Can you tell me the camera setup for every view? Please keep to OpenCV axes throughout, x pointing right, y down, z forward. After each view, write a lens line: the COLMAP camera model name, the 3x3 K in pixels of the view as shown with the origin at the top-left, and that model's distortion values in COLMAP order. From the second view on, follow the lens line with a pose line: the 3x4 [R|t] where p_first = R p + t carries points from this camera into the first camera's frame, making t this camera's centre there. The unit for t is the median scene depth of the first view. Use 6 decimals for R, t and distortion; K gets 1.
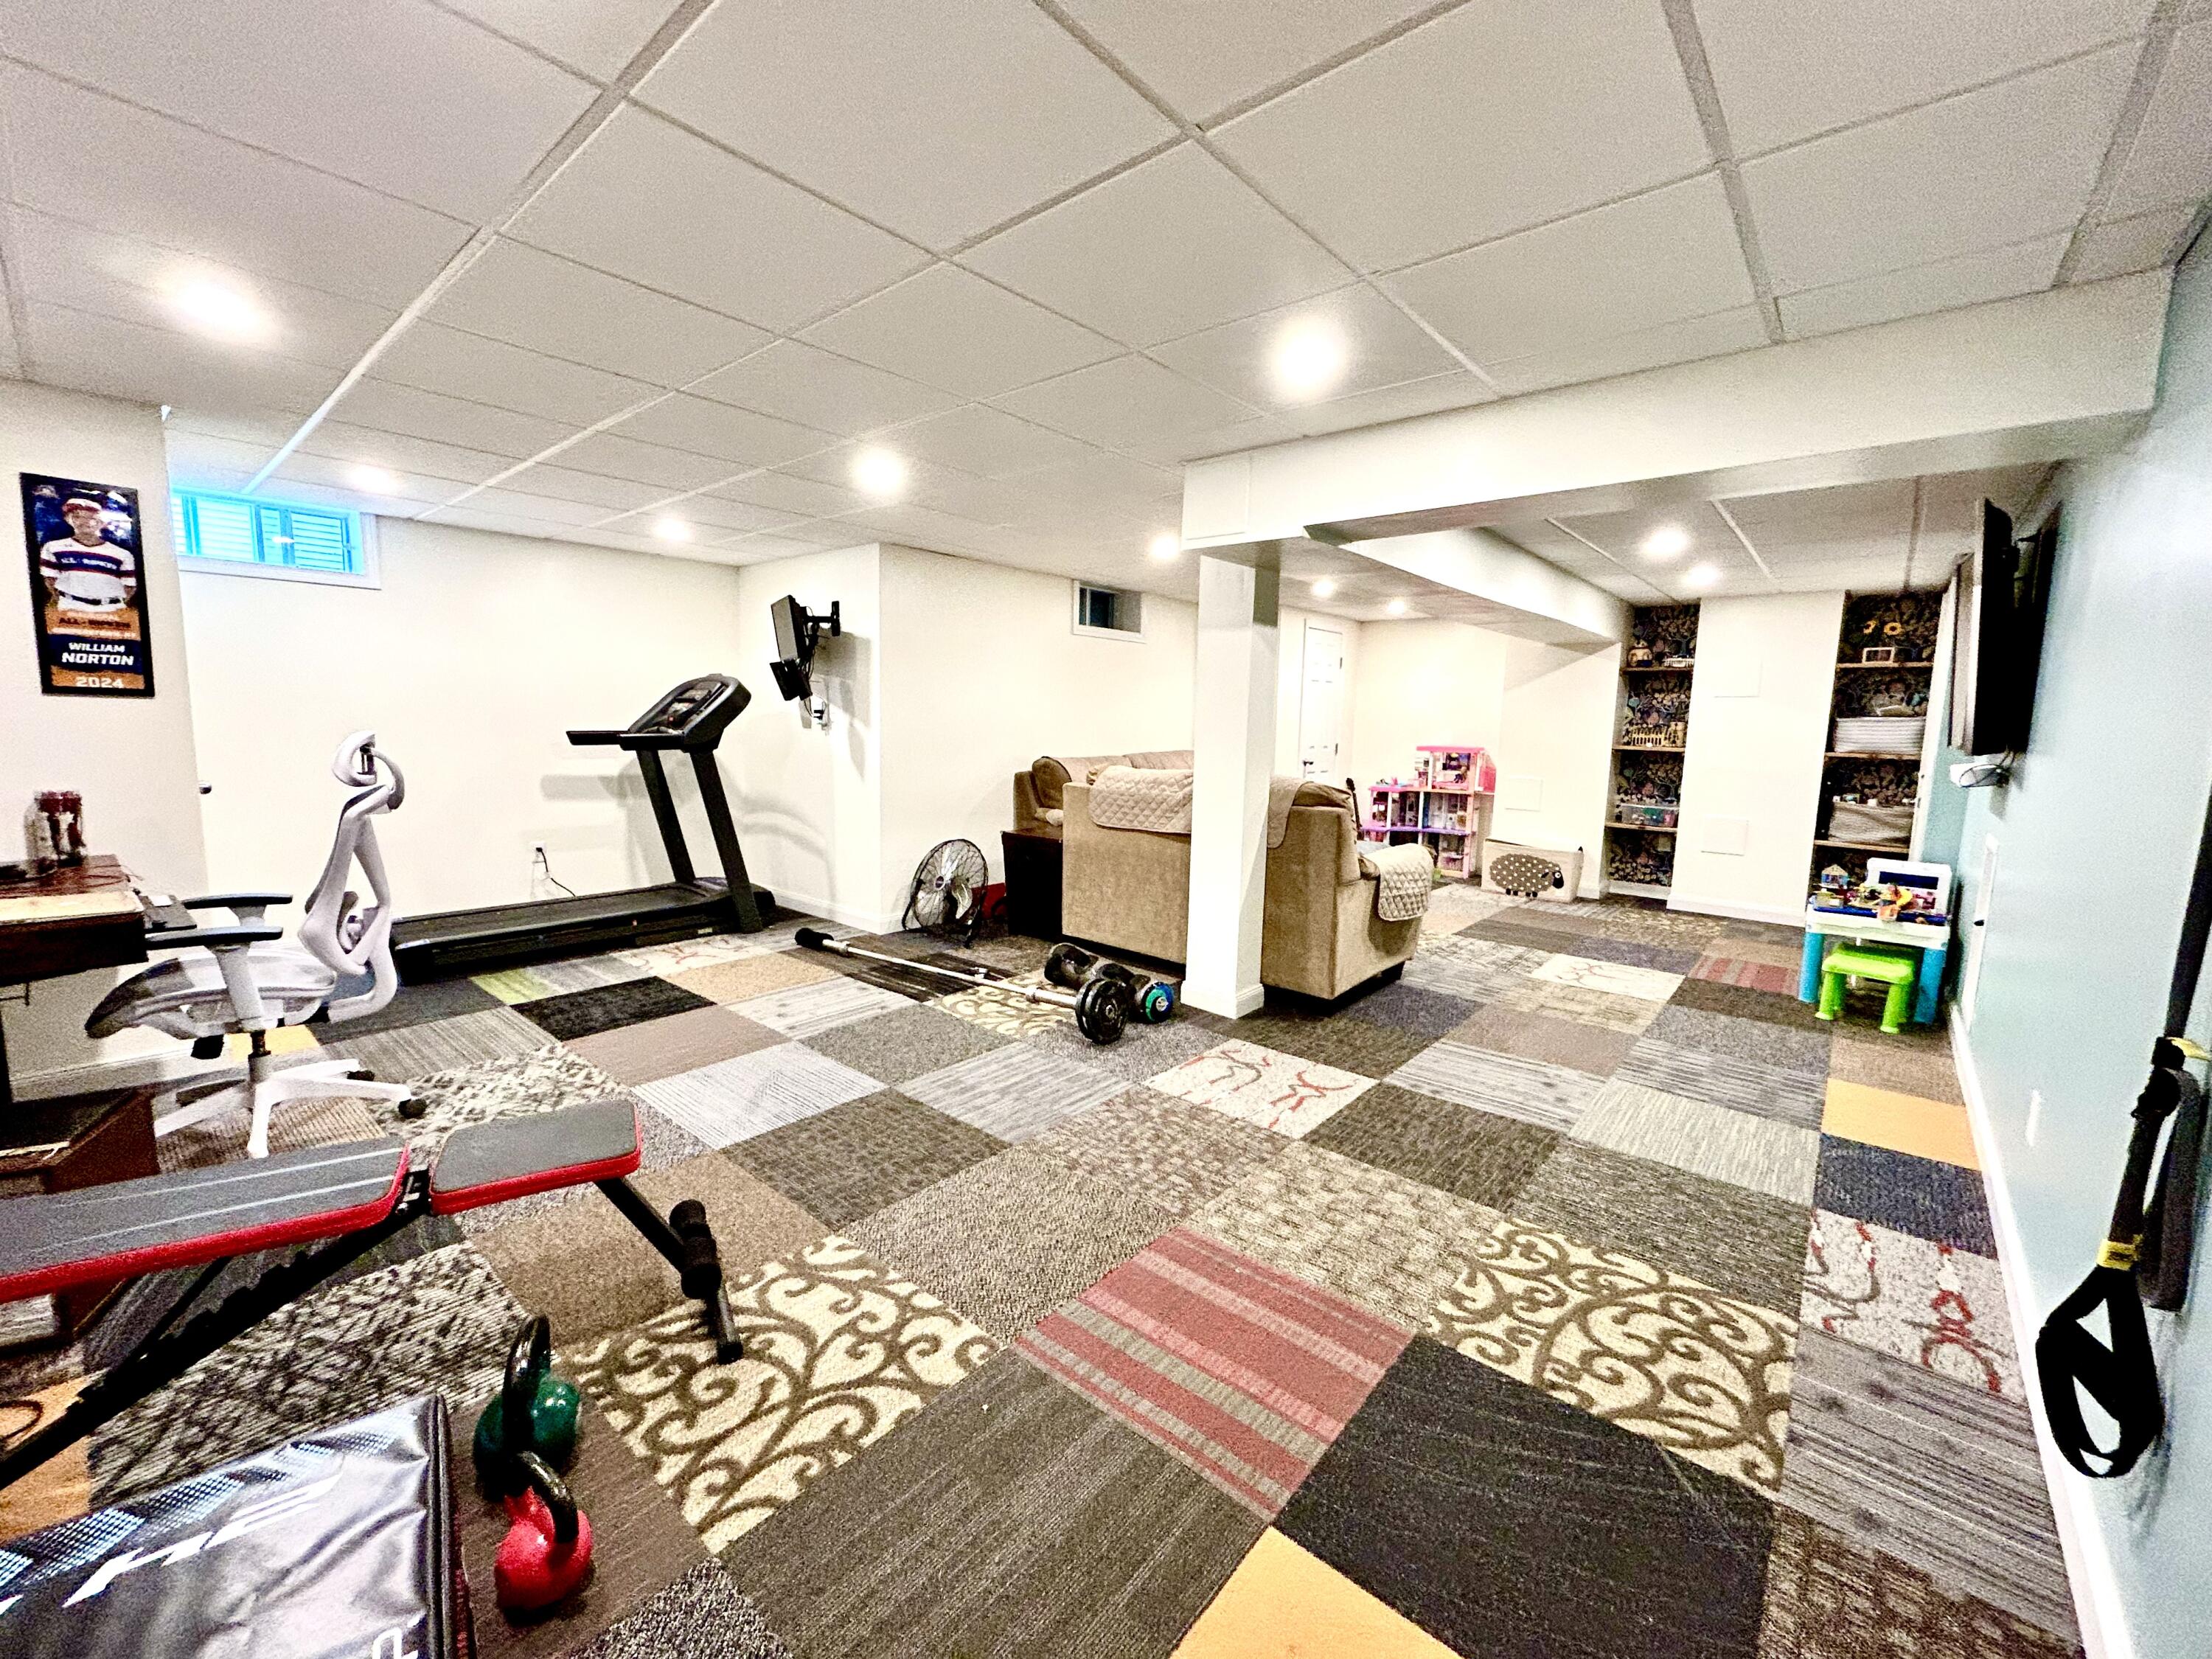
lens RADIAL K [[891.8, 0, 1111.4], [0, 891.8, 823.6], [0, 0, 1]] dist [0.002140, 0.000234]
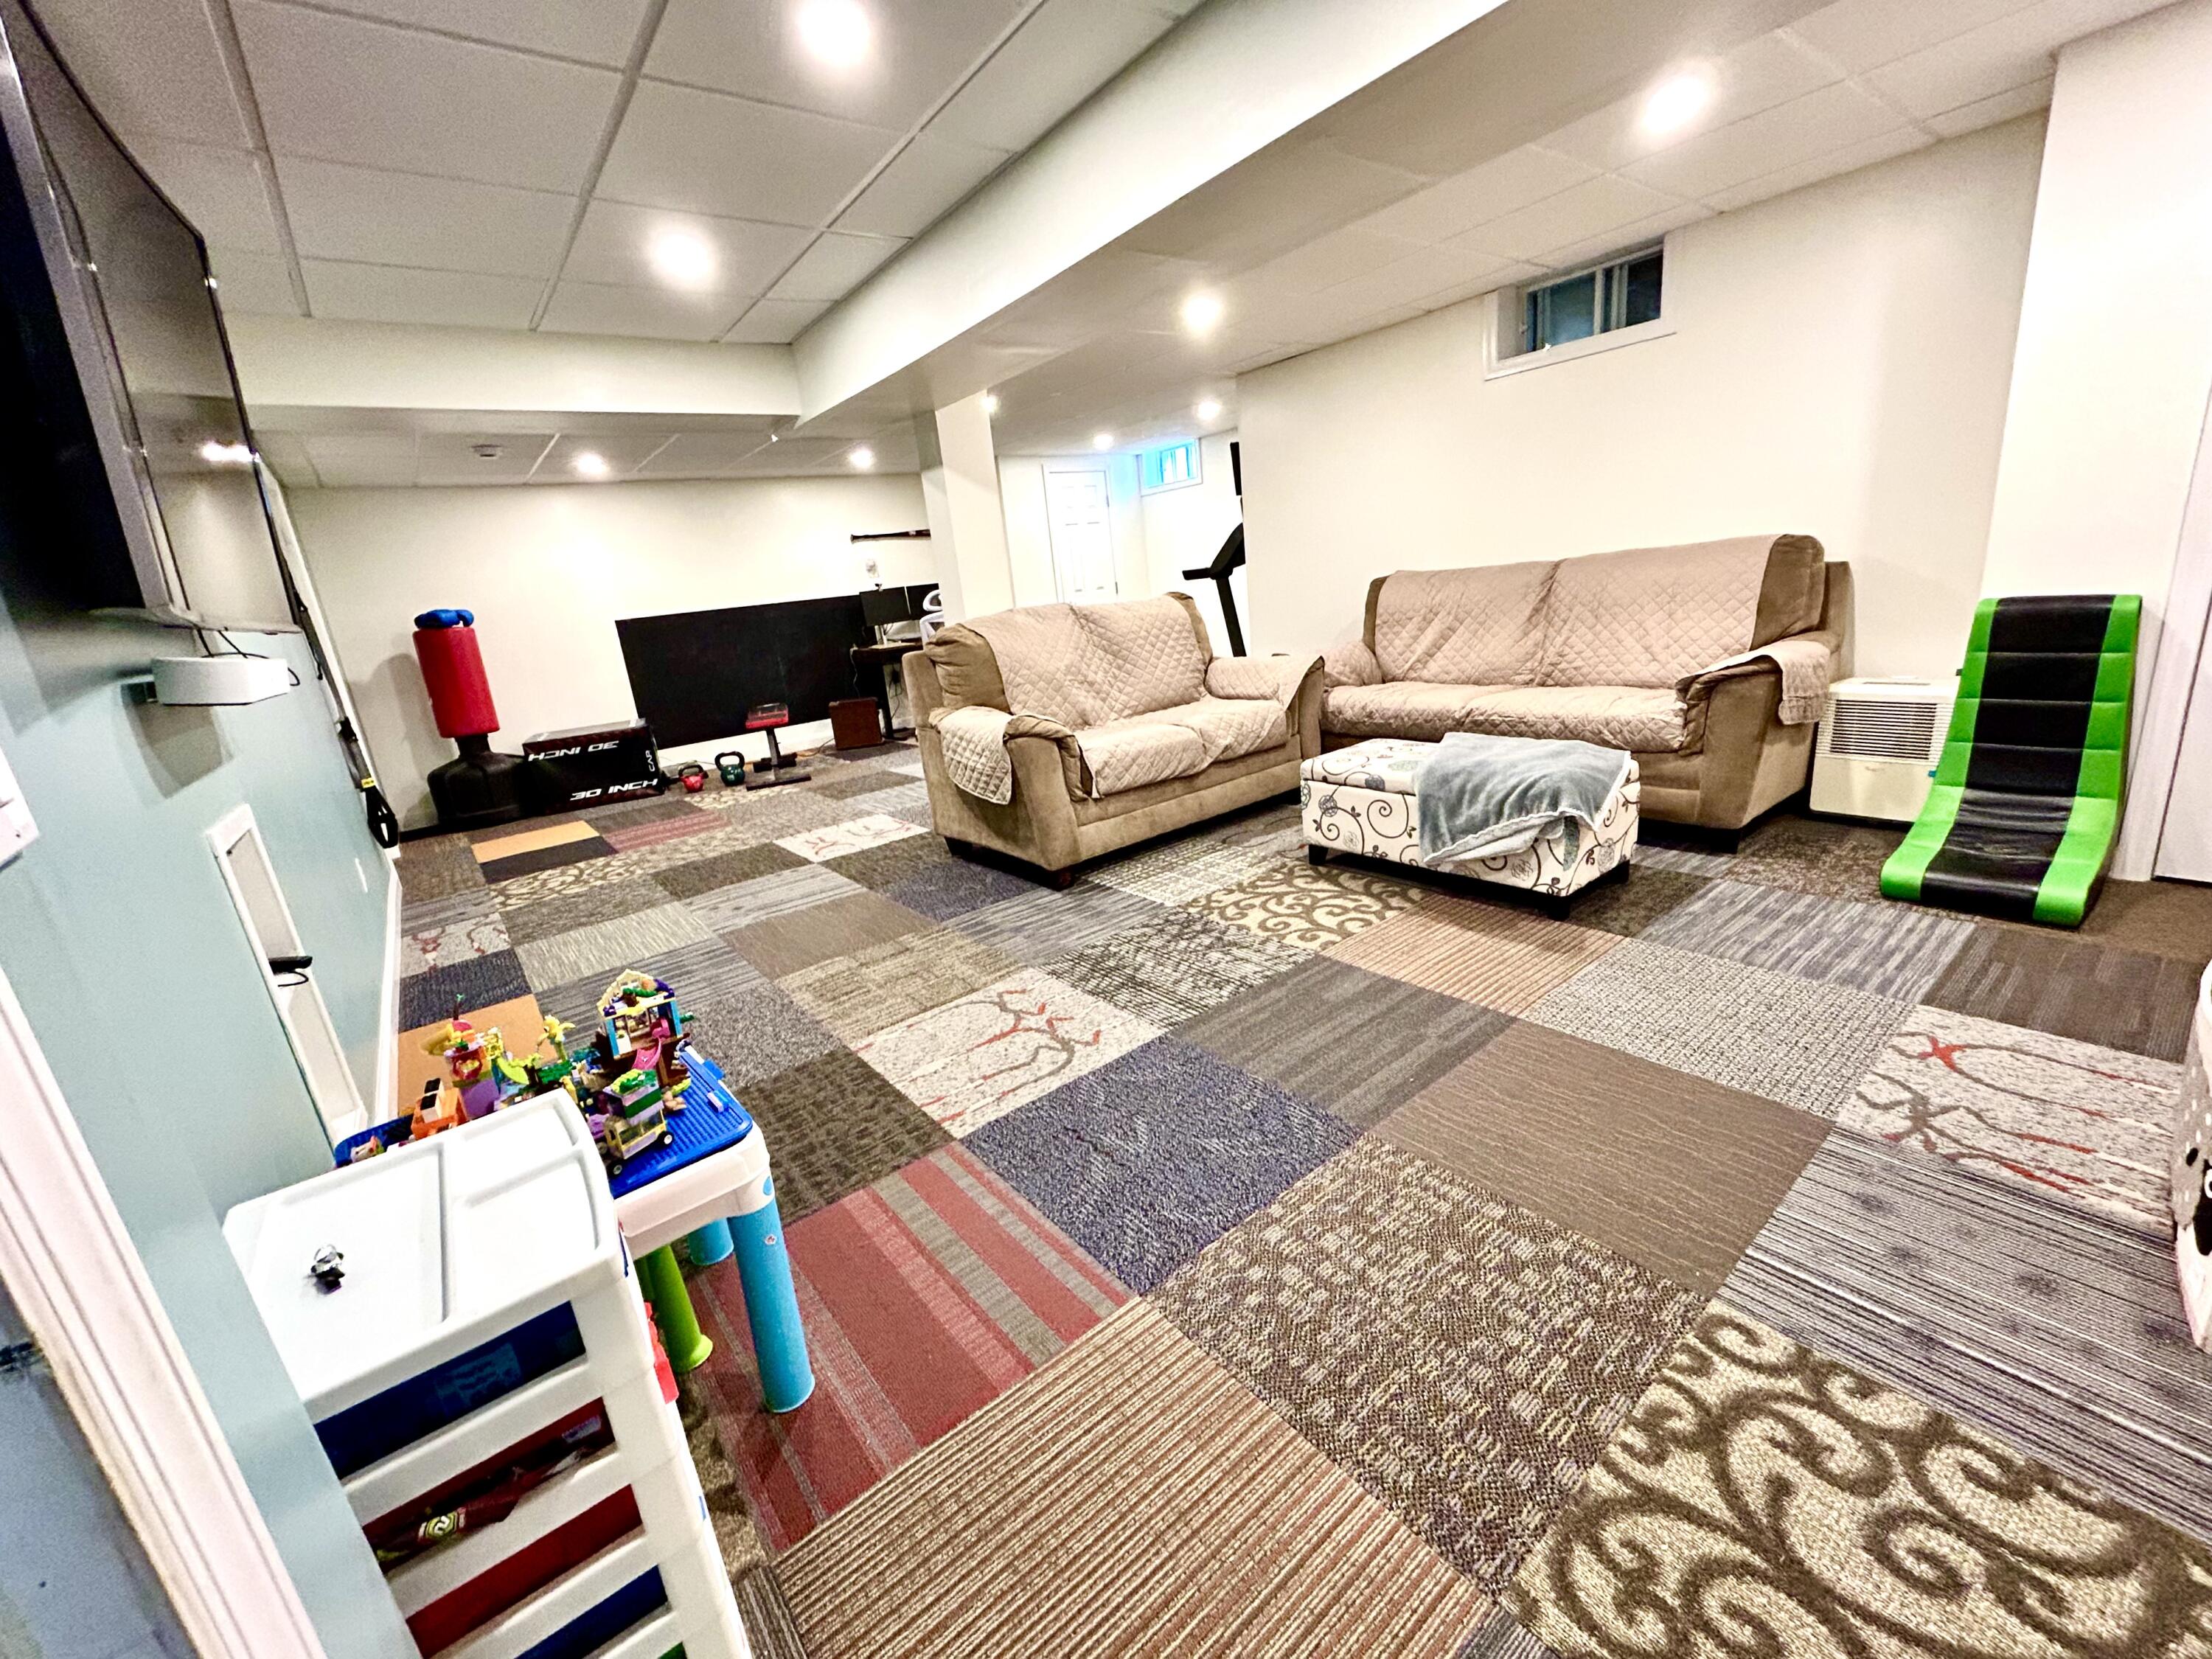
lens RADIAL K [[891.8, 0, 1113.8], [0, 891.8, 827.0], [0, 0, 1]] dist [0.002140, 0.000234]
pose [[-0.196026, 0.260335, -0.945410, 1.406508], [-0.010035, 0.963532, 0.267405, -0.118434], [0.980547, 0.061906, -0.186265, 1.626246]]
